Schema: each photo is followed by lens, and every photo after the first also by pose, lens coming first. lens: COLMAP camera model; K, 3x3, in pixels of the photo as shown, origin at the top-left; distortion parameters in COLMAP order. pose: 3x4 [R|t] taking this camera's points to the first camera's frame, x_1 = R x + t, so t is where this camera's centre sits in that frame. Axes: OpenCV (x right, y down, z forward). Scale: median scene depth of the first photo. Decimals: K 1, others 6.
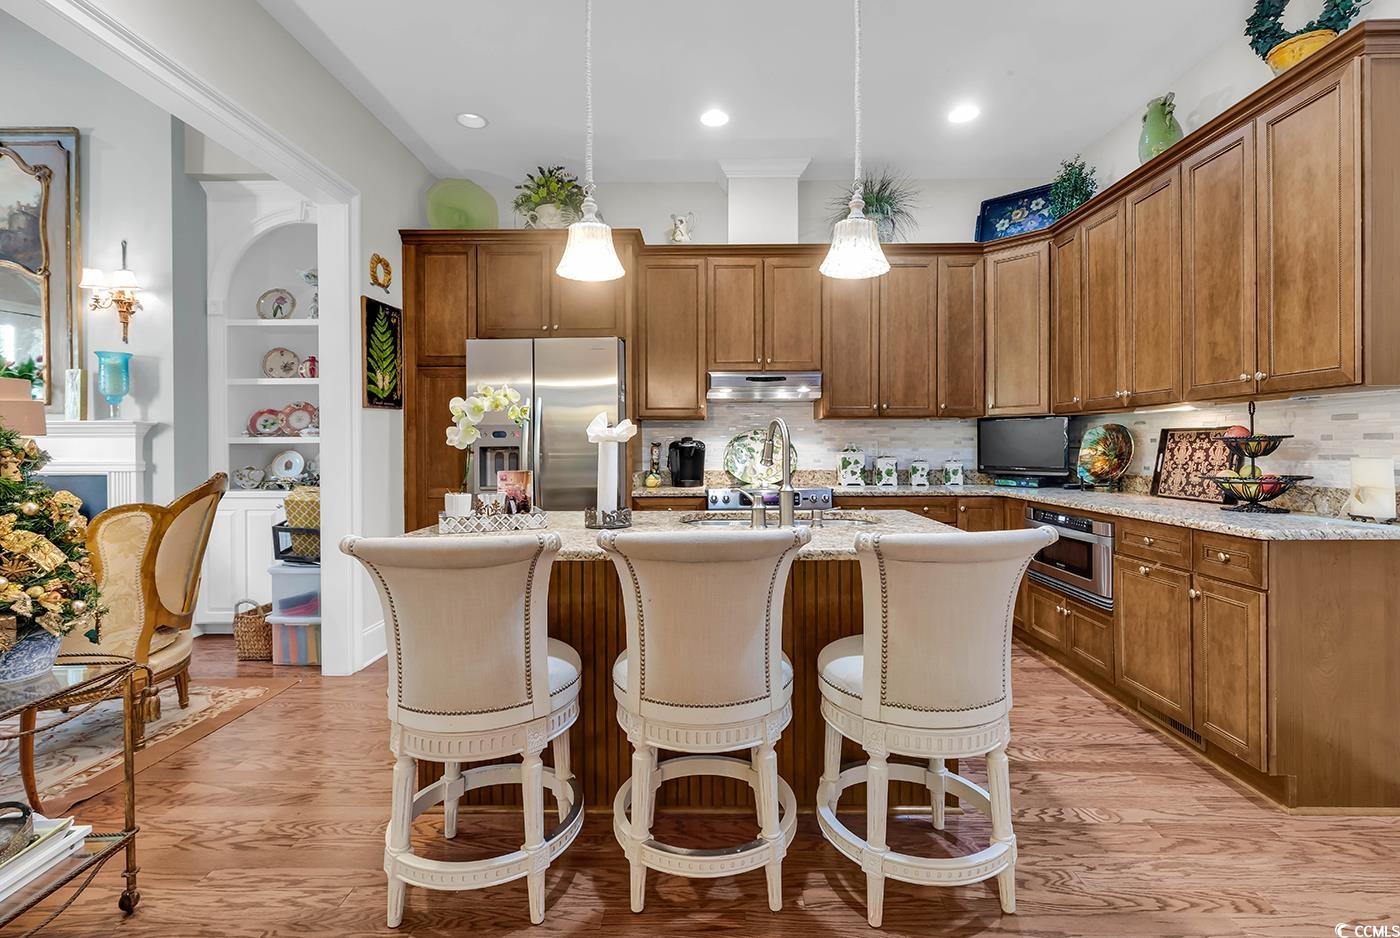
lens RADIAL K [[626.0, 0, 708.1], [0, 626.0, 448.3], [0, 0, 1]] dist [-0.000063, -0.000027]
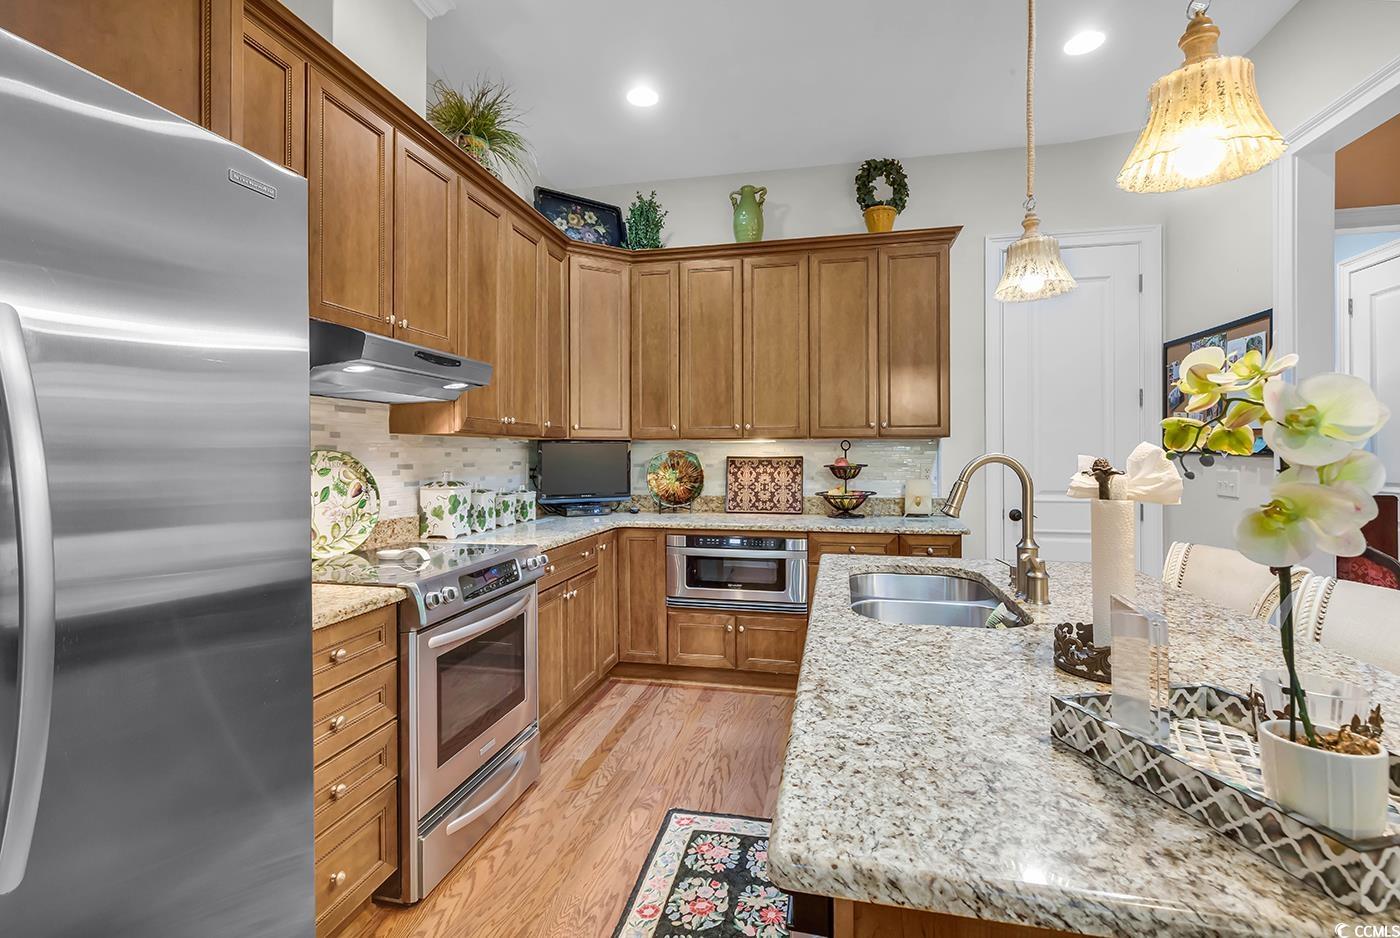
lens RADIAL K [[626.0, 0, 701.2], [0, 626.0, 456.0], [0, 0, 1]] dist [-0.000063, -0.000027]
pose [[0.206245, -0.000654, 0.978500, -0.484762], [0.003675, 0.999993, -0.000106, -0.032982], [-0.978494, 0.003618, 0.206246, 0.830141]]
